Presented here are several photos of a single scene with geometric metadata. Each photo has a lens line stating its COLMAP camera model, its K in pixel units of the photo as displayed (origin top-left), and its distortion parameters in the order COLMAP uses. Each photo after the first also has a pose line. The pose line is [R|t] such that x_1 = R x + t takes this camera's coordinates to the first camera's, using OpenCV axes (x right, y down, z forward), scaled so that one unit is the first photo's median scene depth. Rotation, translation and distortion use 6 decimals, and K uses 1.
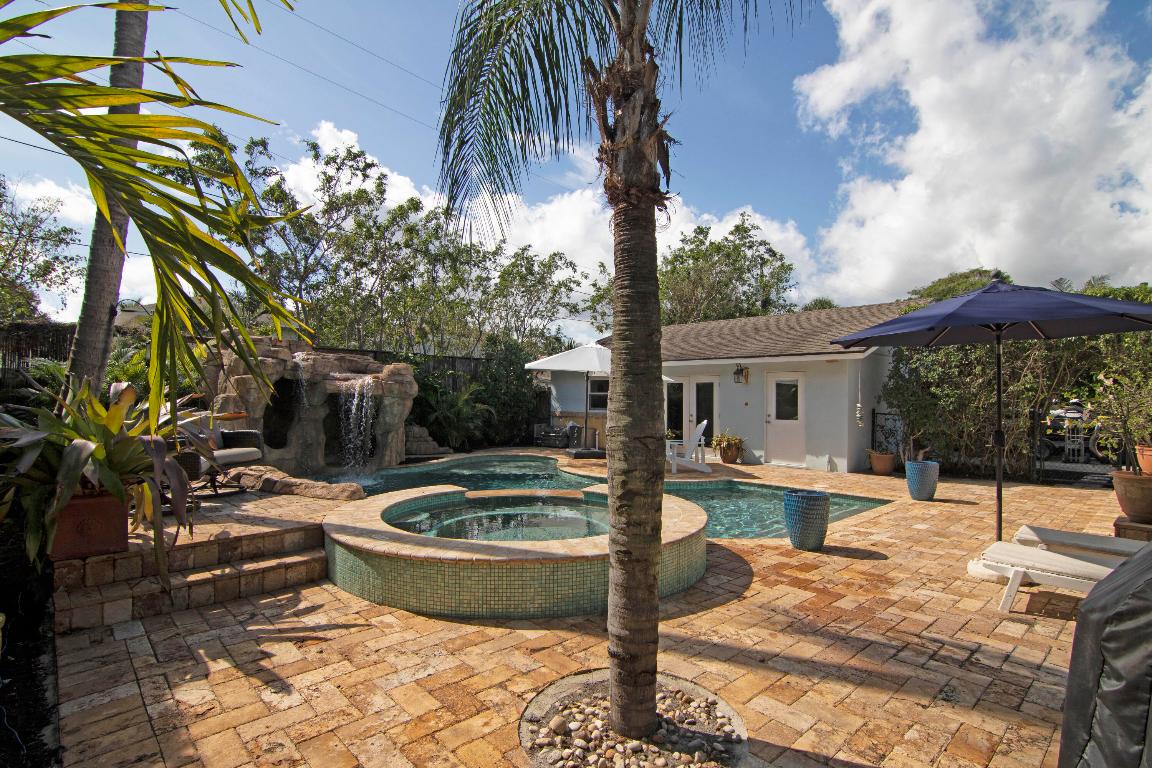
lens RADIAL K [[586.1, 0, 569.7], [0, 586.1, 386.2], [0, 0, 1]] dist [0.014260, 0.000358]
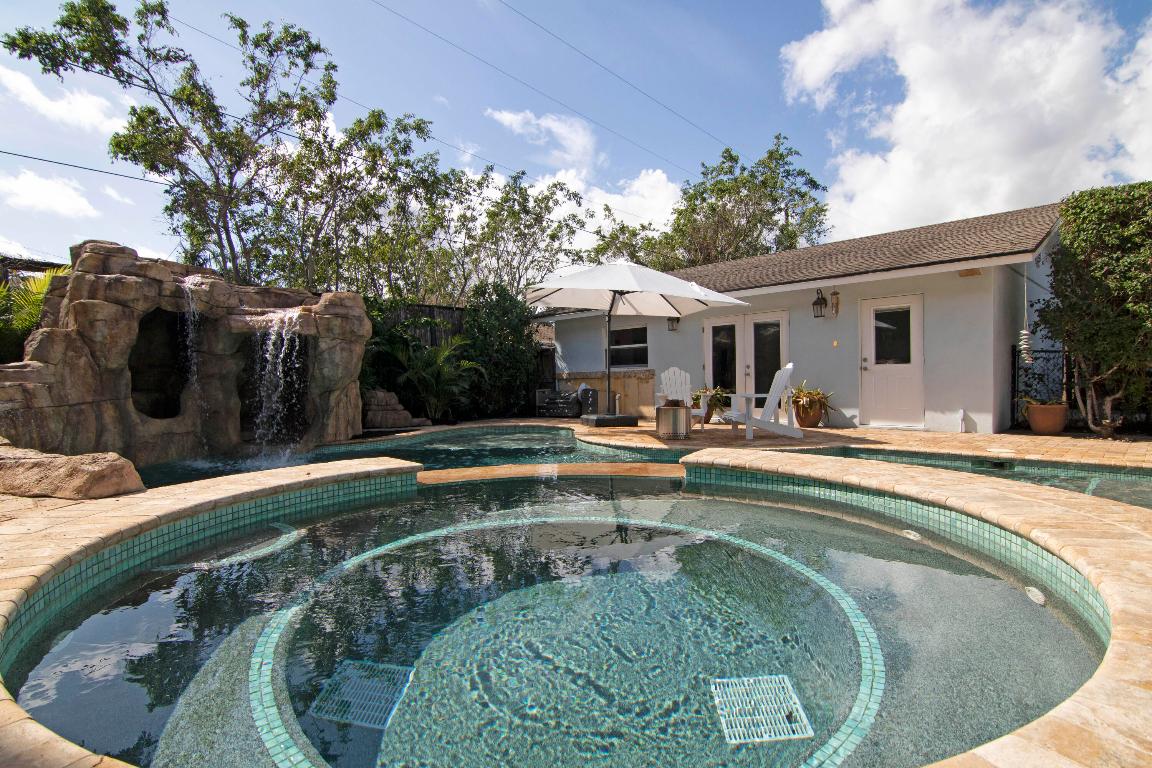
lens RADIAL K [[587.0, 0, 574.9], [0, 587.0, 394.4], [0, 0, 1]] dist [-0.012303, -0.001182]
pose [[0.999484, -0.023008, 0.022416, -0.025431], [0.022015, 0.998808, 0.043570, 0.037753], [-0.023392, -0.043054, 0.998799, 0.202595]]
